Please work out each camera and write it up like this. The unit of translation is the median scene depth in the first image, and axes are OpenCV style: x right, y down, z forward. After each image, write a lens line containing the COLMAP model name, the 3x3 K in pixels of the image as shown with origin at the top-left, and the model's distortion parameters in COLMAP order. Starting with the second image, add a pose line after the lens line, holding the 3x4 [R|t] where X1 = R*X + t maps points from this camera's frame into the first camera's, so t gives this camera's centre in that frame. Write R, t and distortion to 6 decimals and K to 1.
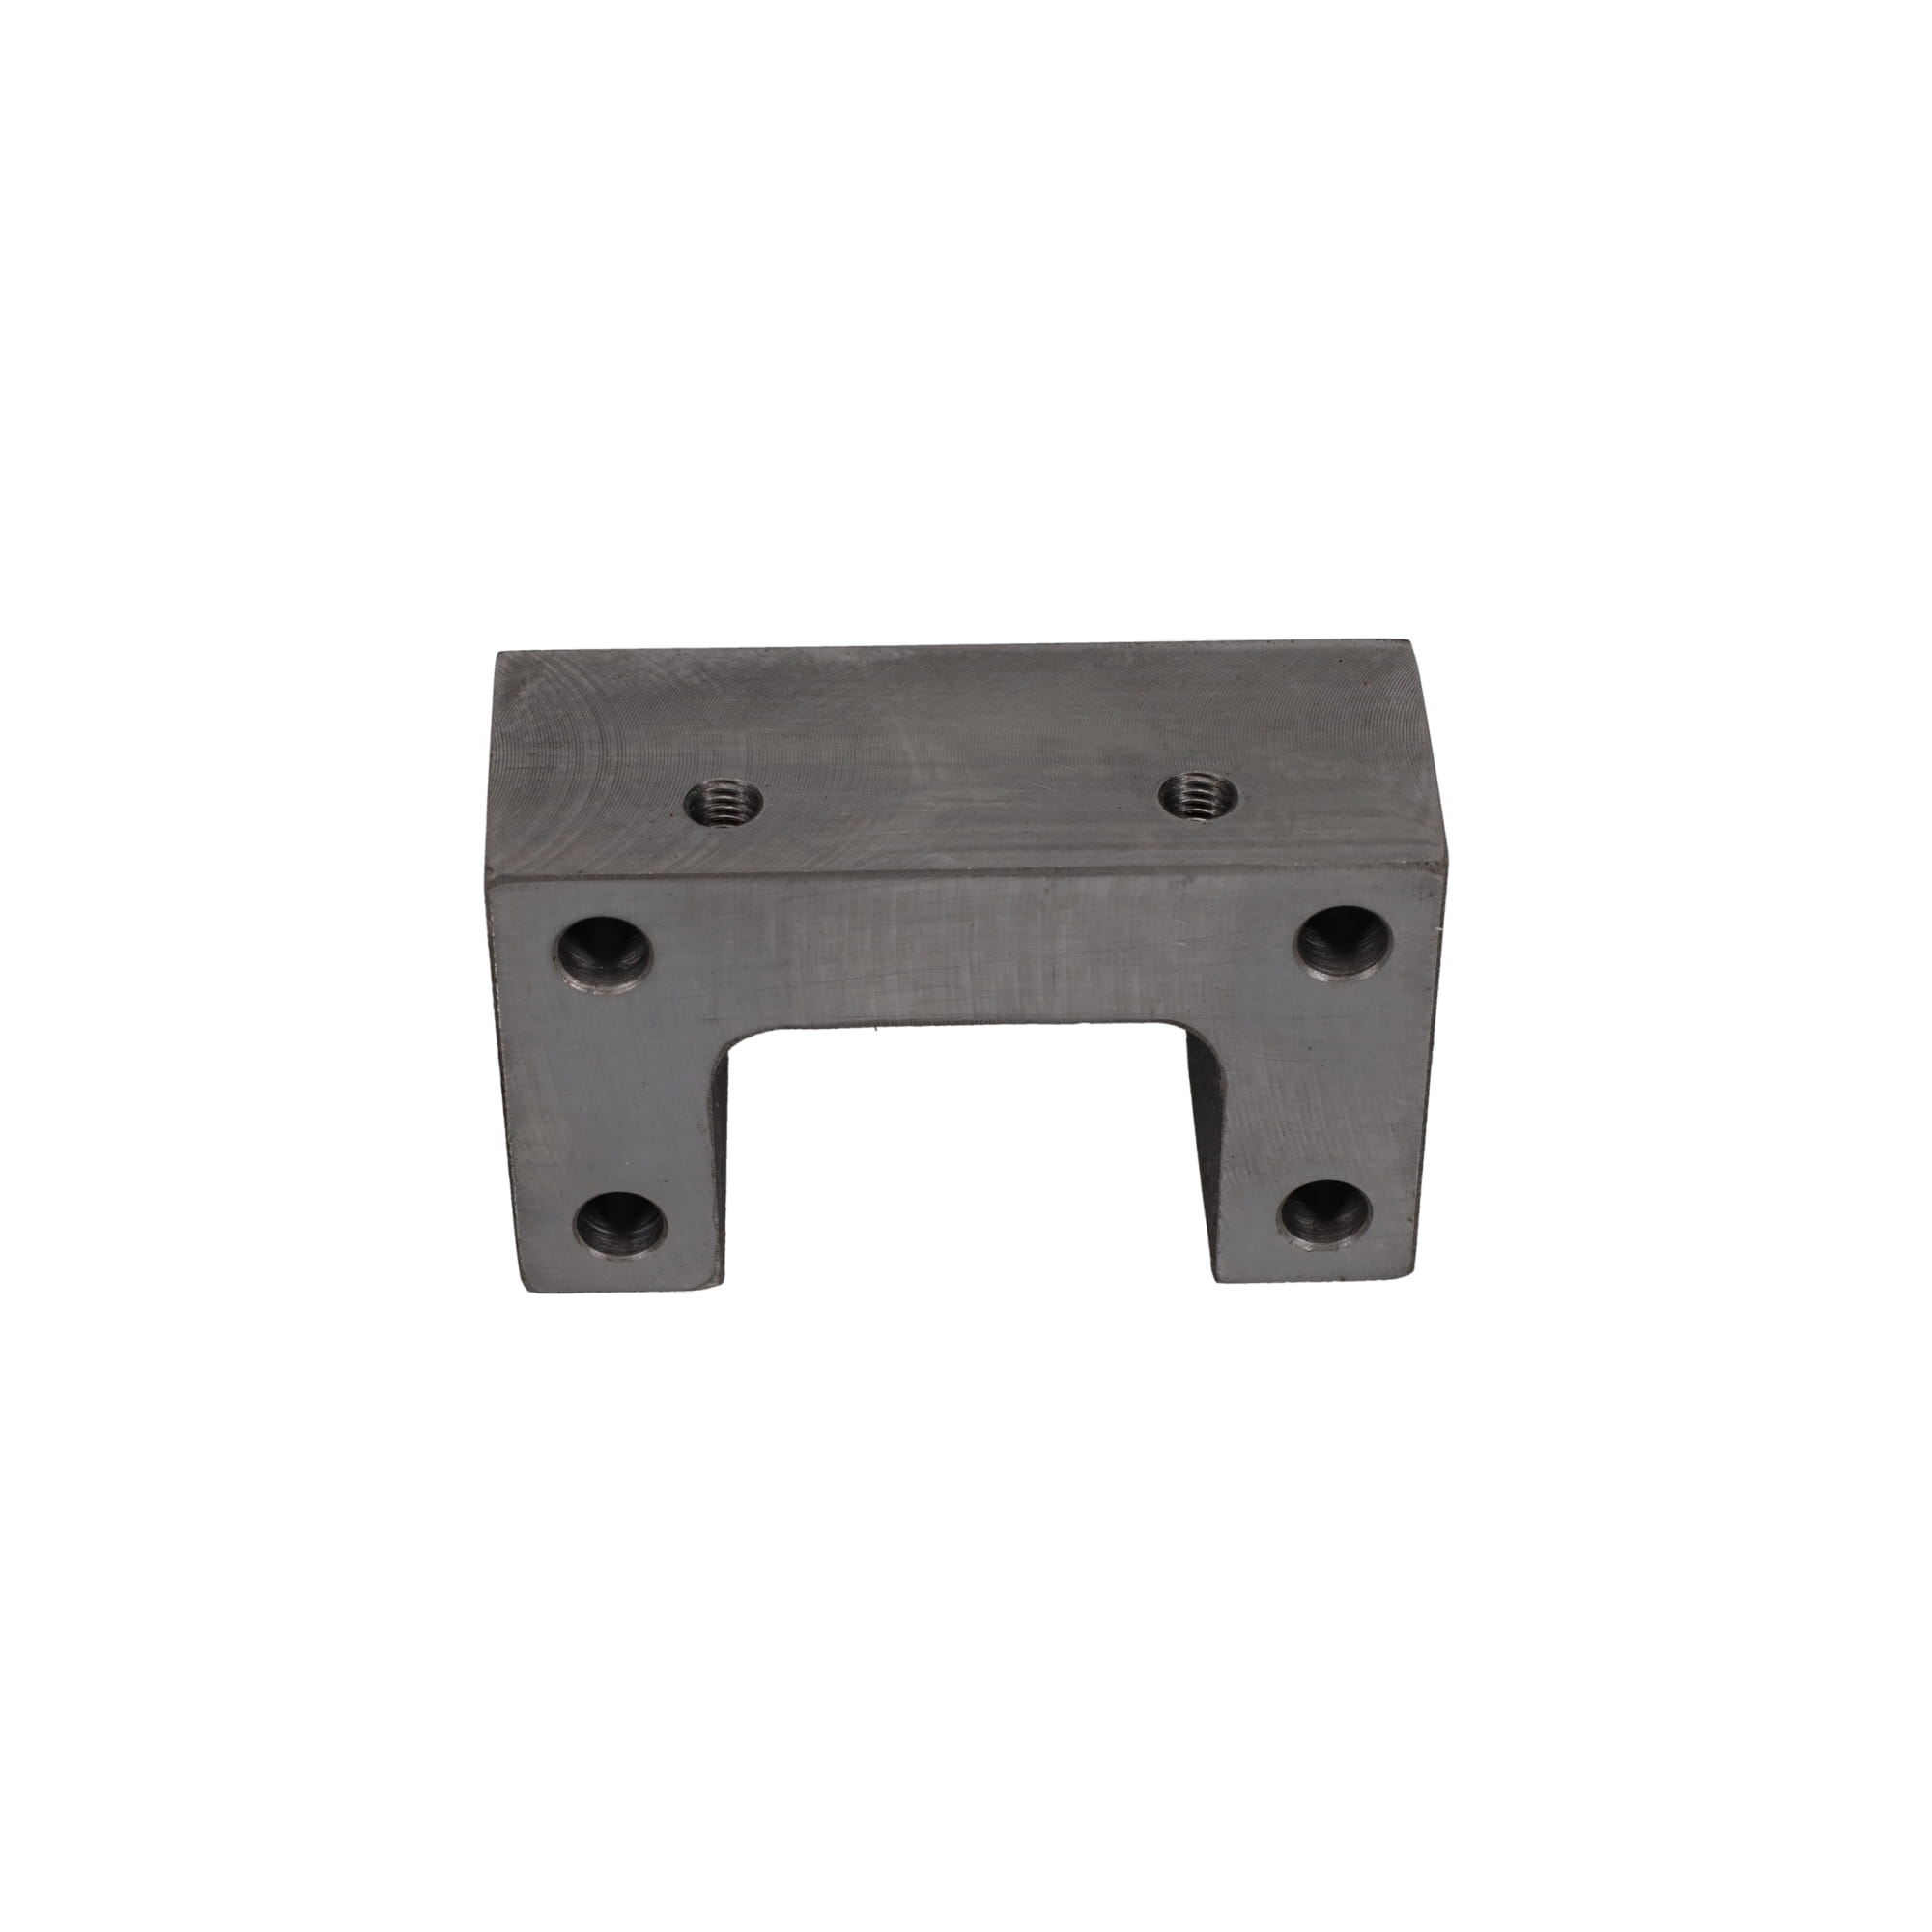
lens RADIAL K [[4723.1, 0, 966.8], [0, 4723.1, 967.0], [0, 0, 1]] dist [0.004140, 0.000000]
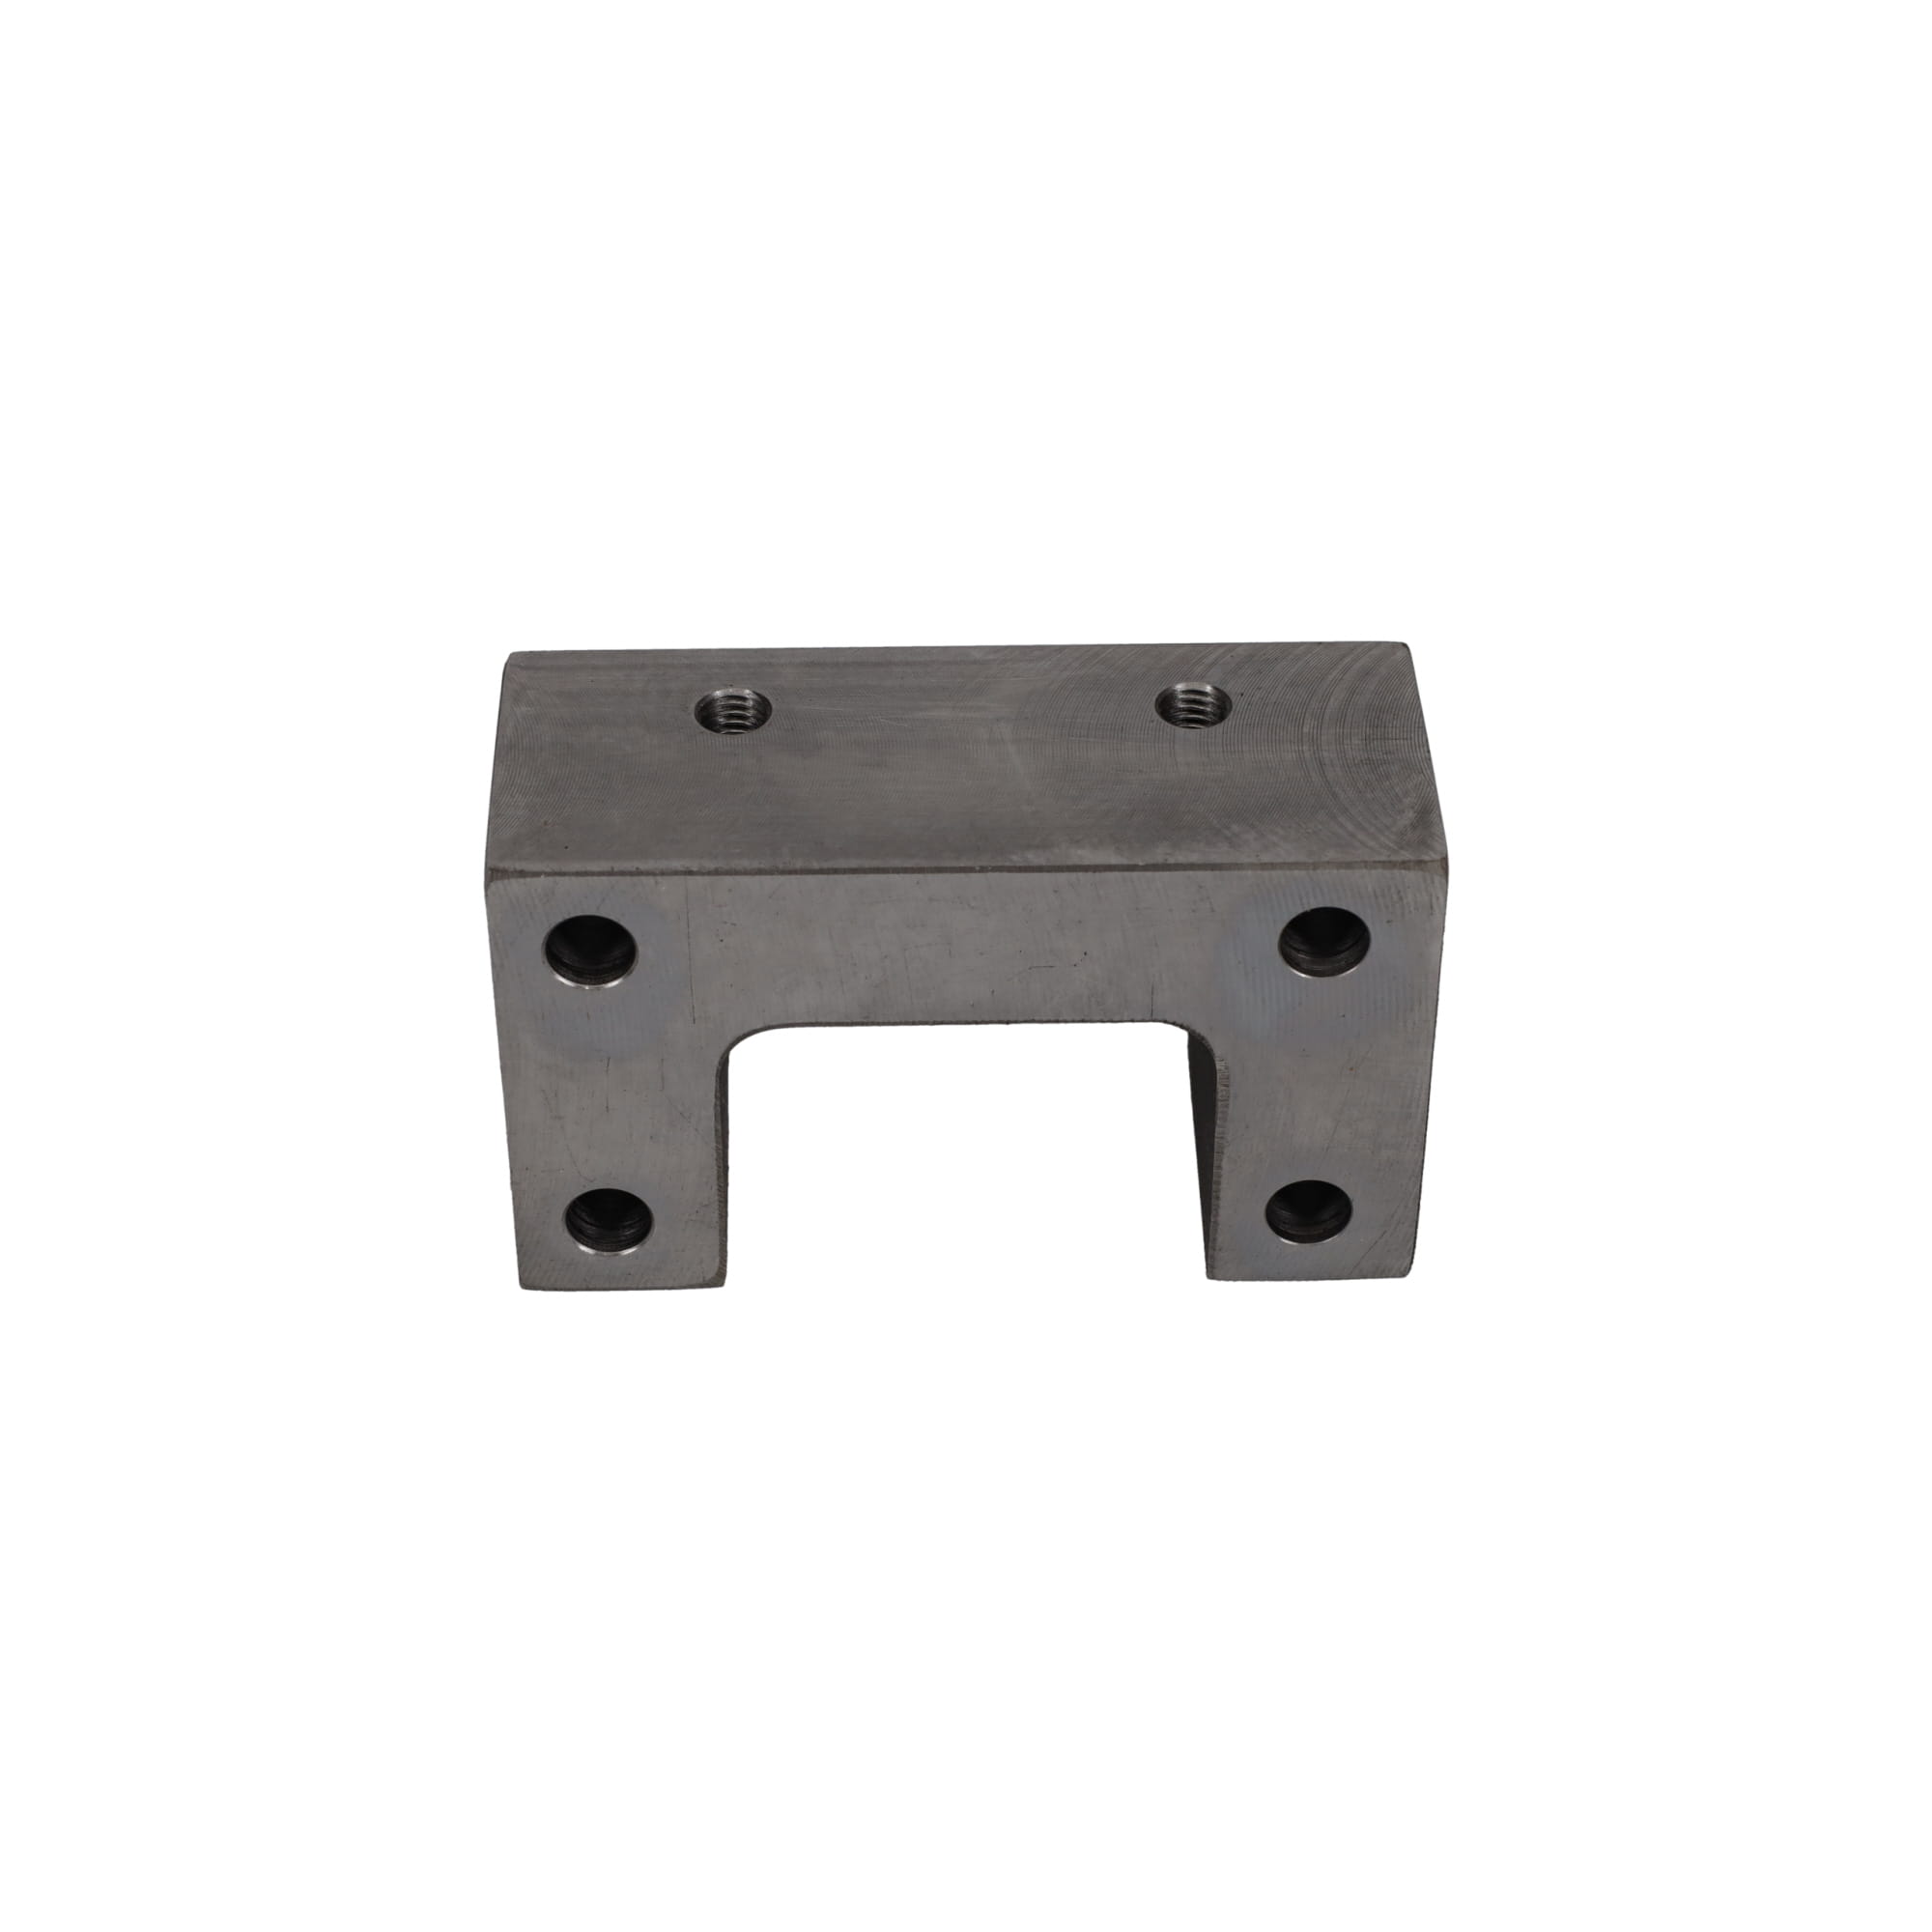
lens RADIAL K [[4723.1, 0, 974.6], [0, 4723.1, 968.4], [0, 0, 1]] dist [0.004140, 0.000000]
pose [[-0.999981, -0.004764, 0.003860, -0.007900], [0.002976, 0.173350, 0.984856, -1.041934], [-0.005361, 0.984849, -0.173333, 1.234574]]
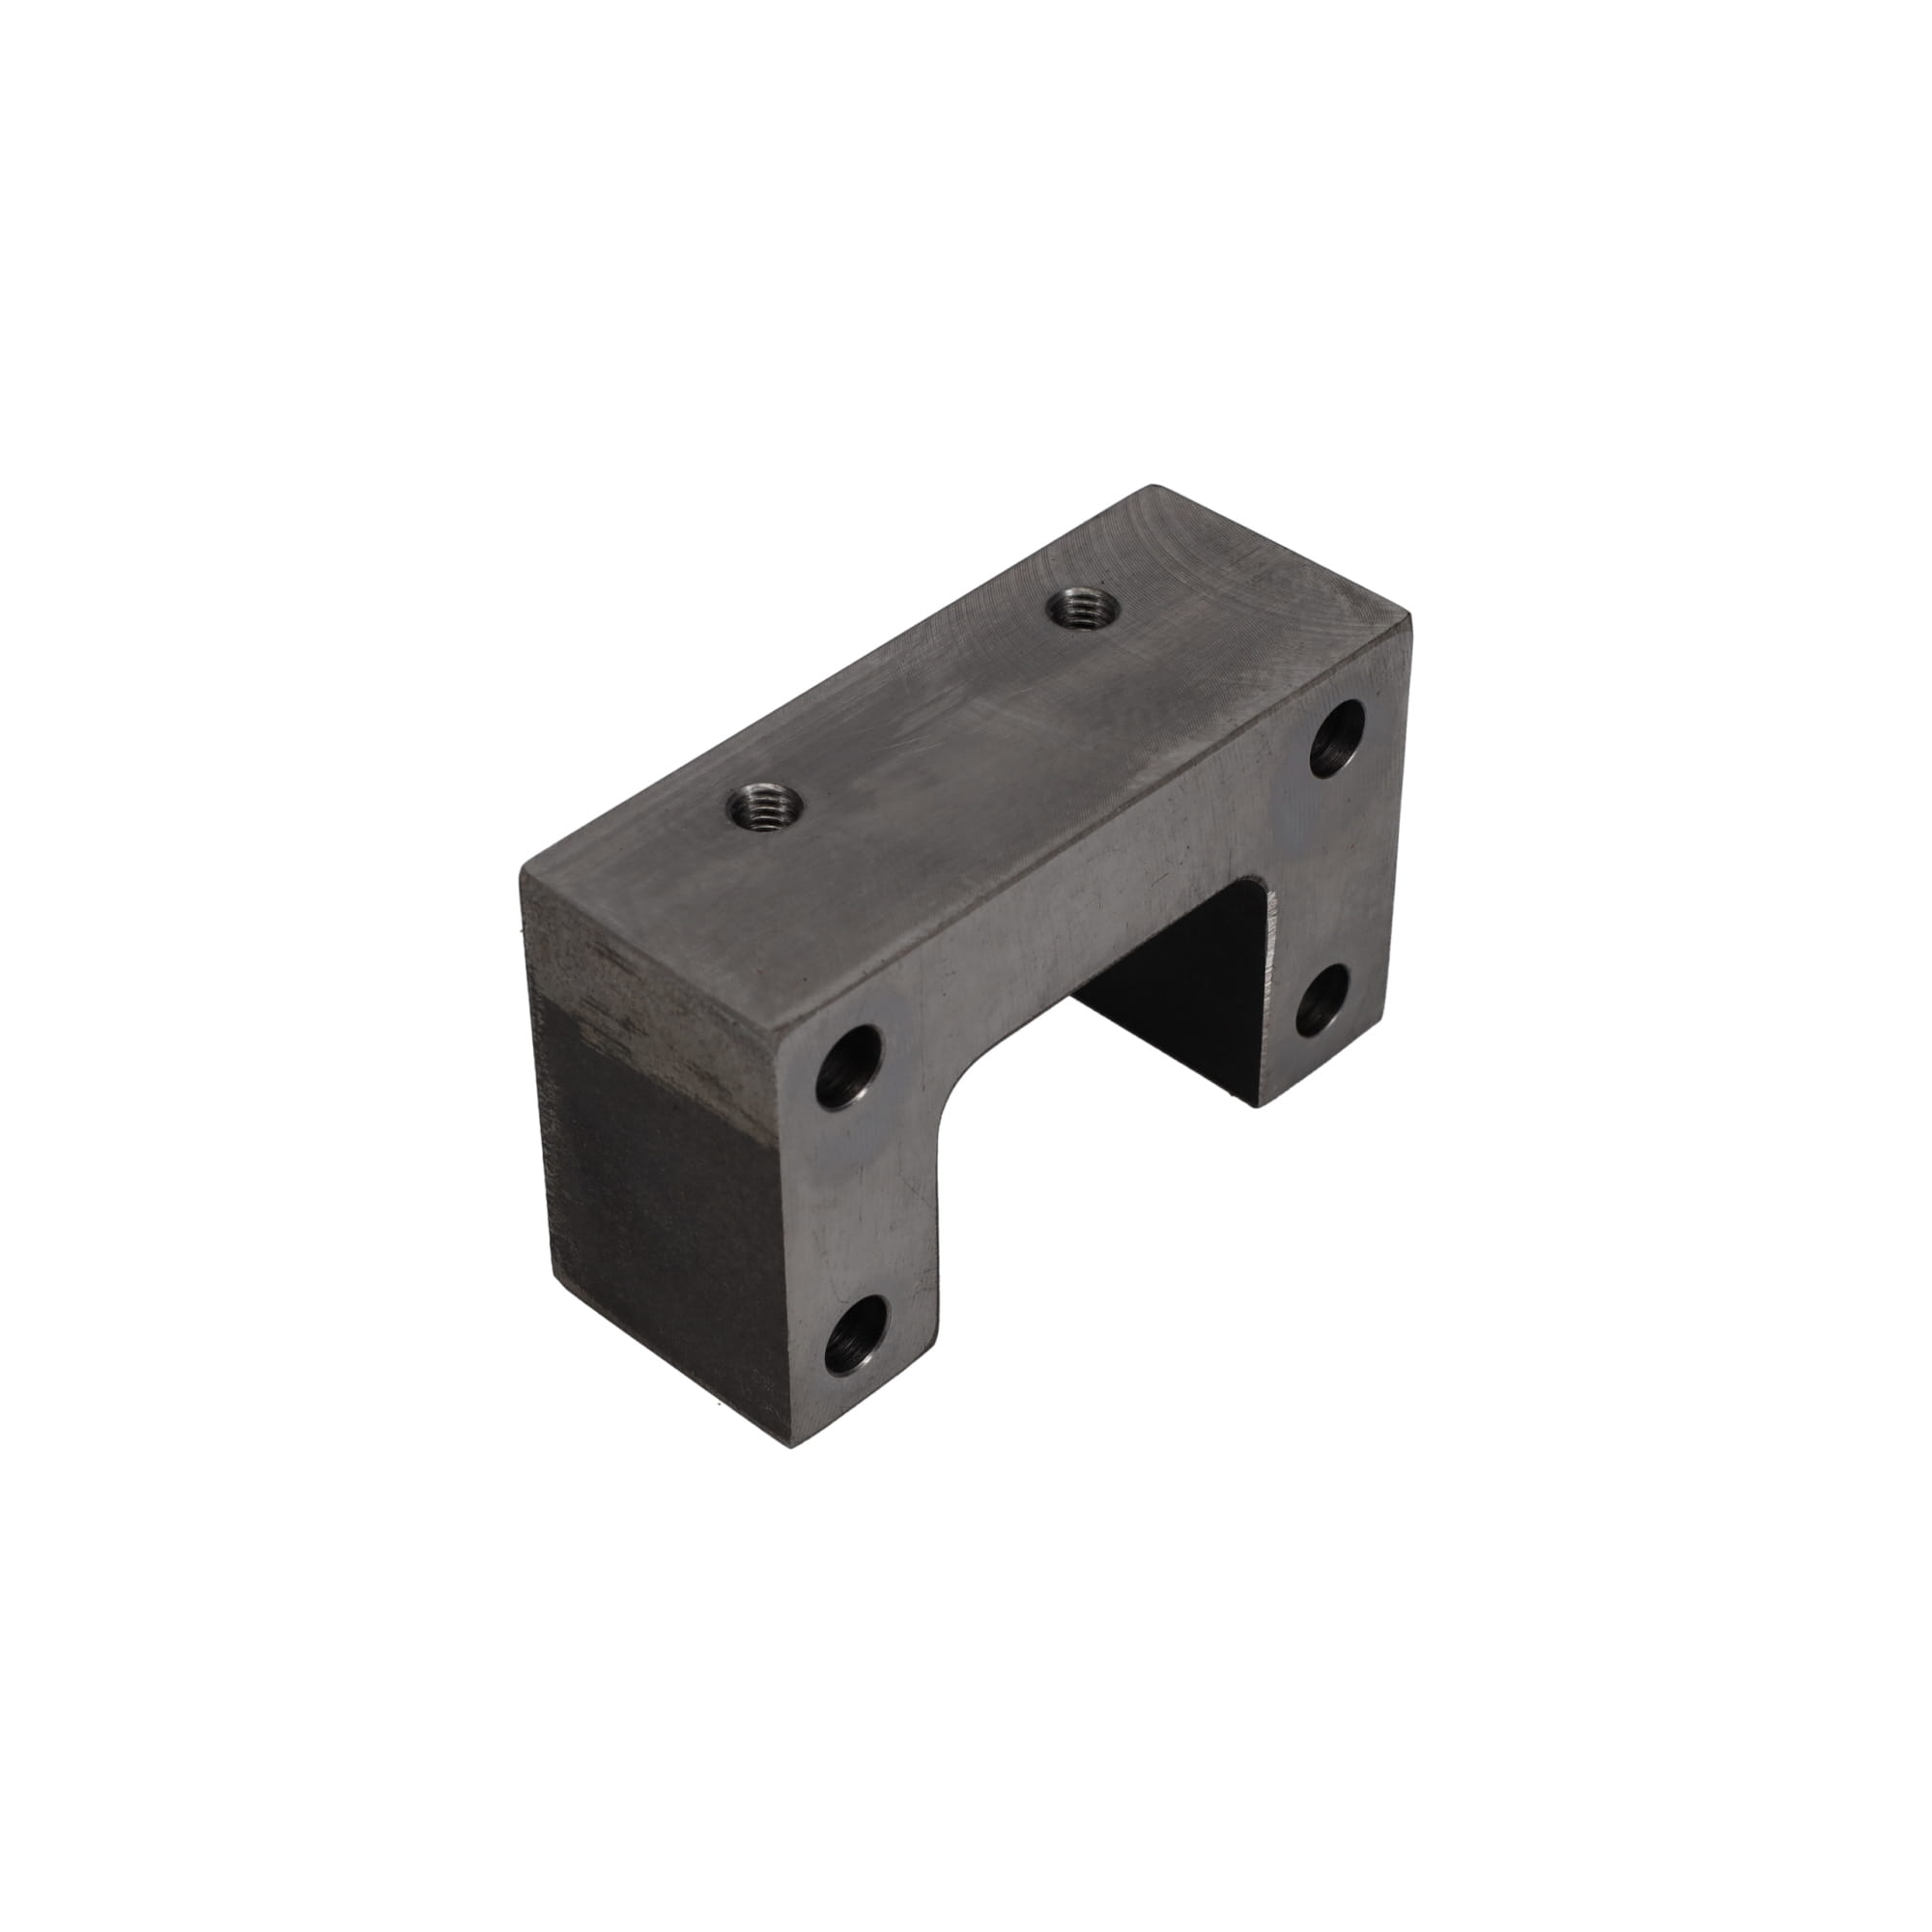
lens RADIAL K [[4723.1, 0, 971.6], [0, 4723.1, 965.1], [0, 0, 1]] dist [0.004140, 0.000000]
pose [[-0.712110, 0.452779, -0.536554, 0.577834], [-0.450393, 0.291635, 0.843858, -0.903805], [0.538559, 0.842580, -0.003748, 1.057222]]
